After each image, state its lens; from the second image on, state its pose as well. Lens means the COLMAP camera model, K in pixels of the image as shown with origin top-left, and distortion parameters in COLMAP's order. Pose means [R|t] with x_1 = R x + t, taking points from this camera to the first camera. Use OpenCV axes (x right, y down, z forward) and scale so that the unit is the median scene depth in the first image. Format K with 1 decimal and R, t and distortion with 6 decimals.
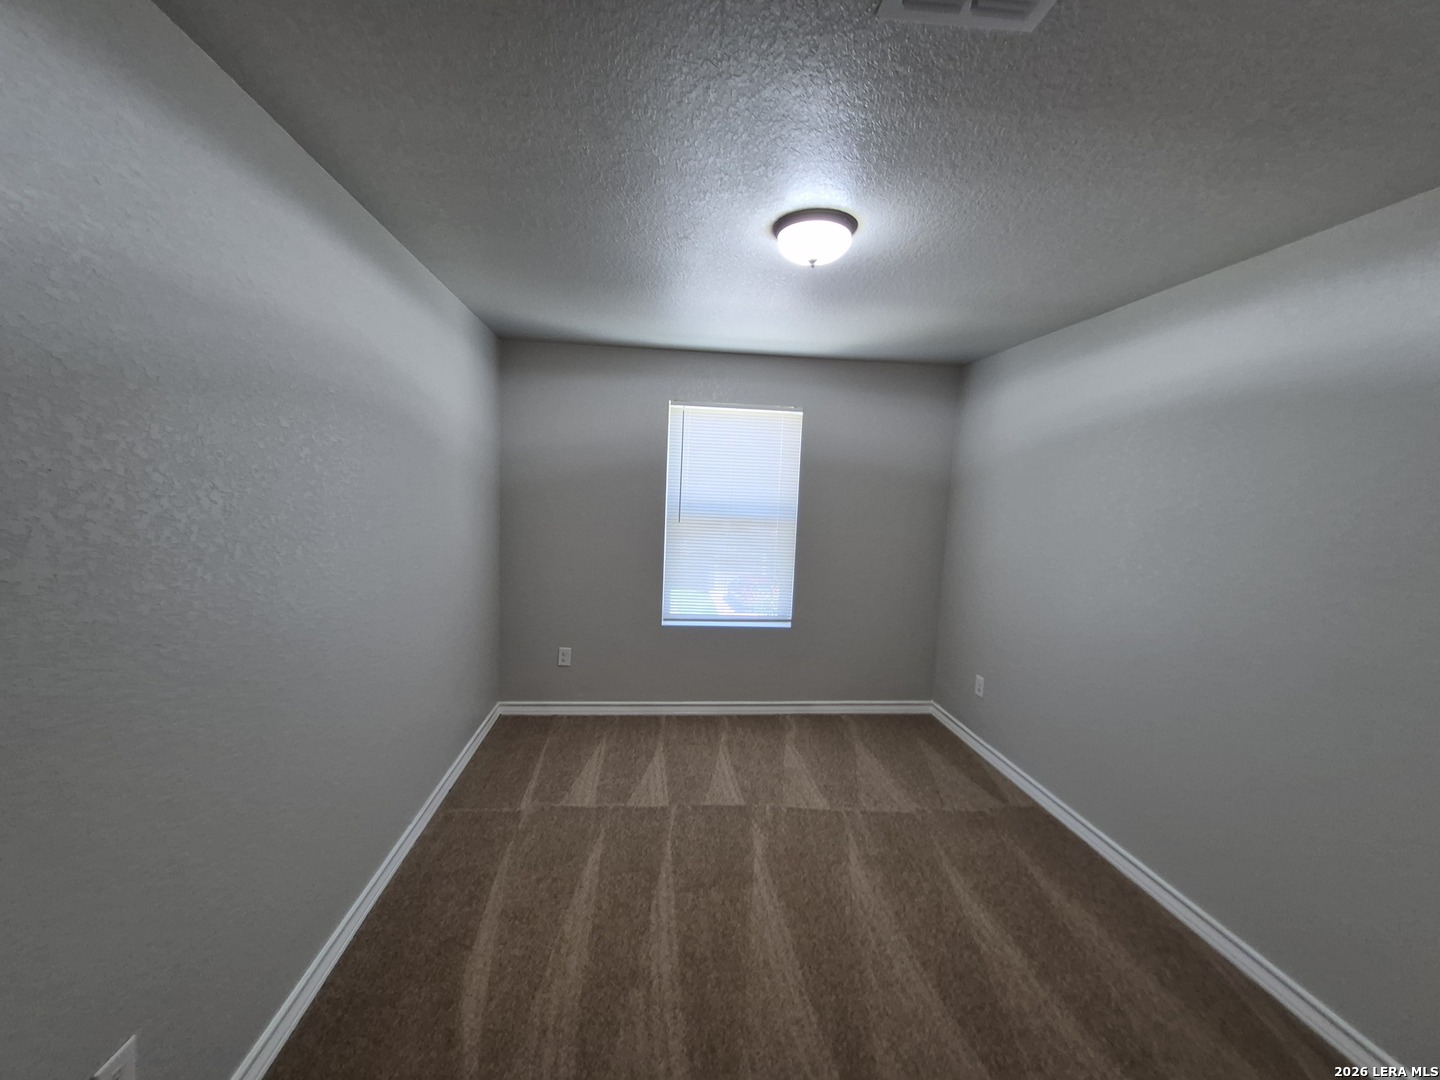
lens RADIAL K [[564.9, 0, 713.0], [0, 564.9, 536.7], [0, 0, 1]] dist [0.011259, -0.002043]
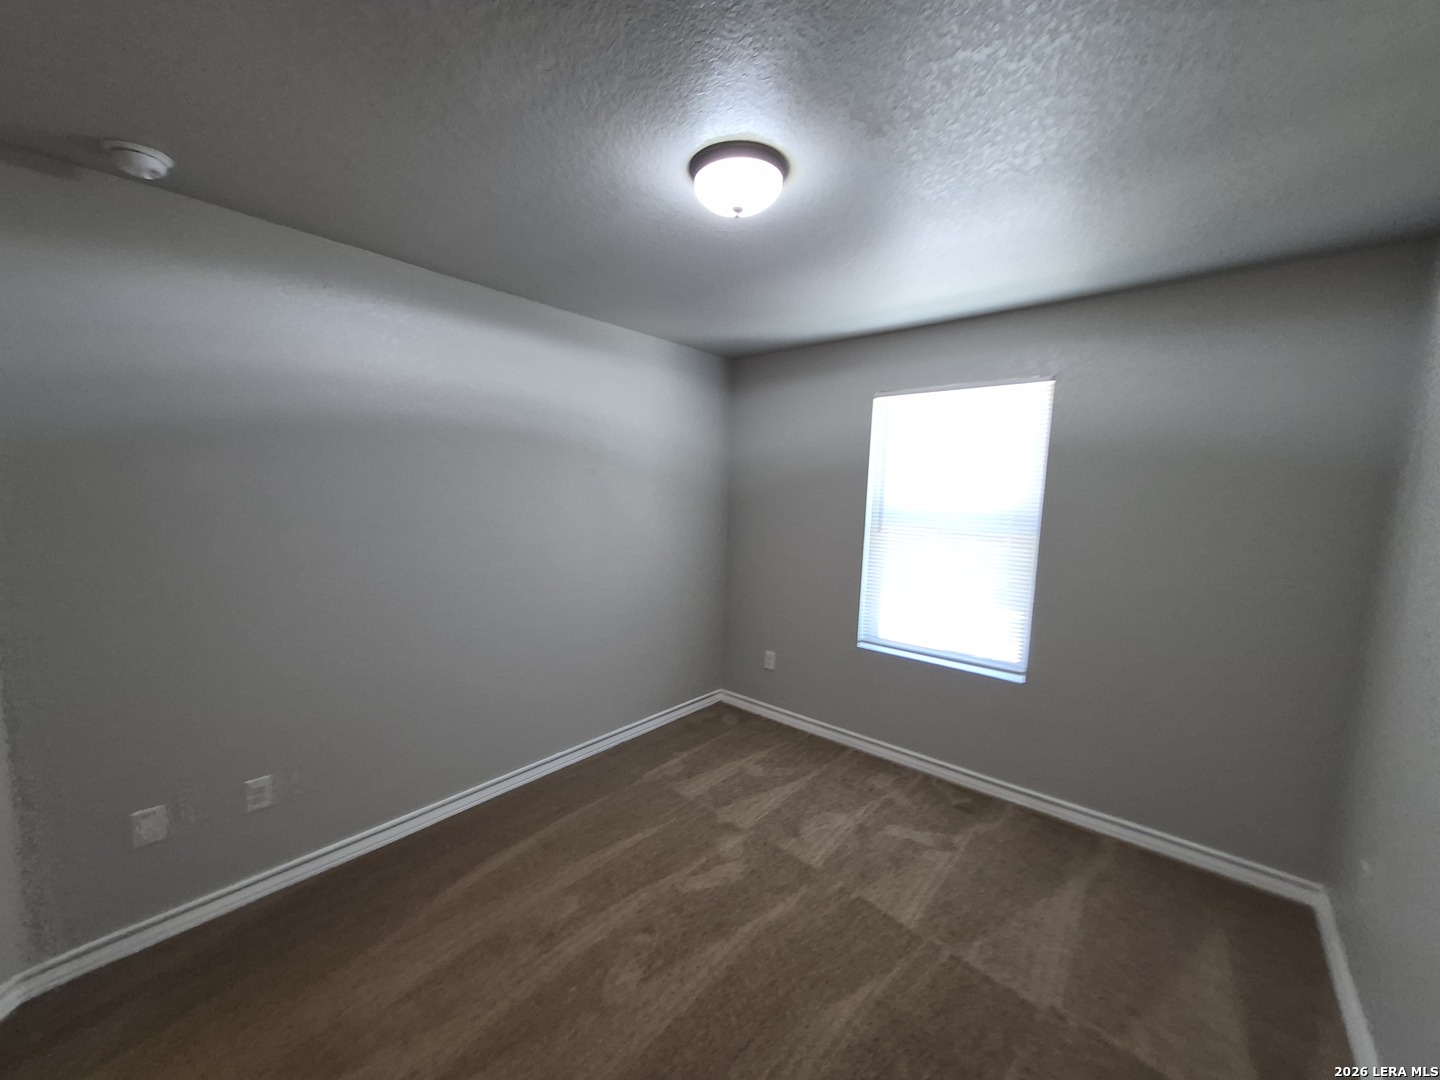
lens RADIAL K [[564.9, 0, 705.3], [0, 564.9, 545.6], [0, 0, 1]] dist [0.011259, -0.002043]
pose [[0.687927, 0.057037, -0.723535, 0.456397], [-0.059840, 0.997970, 0.021776, -0.010468], [0.723309, 0.028316, 0.689944, 0.249141]]
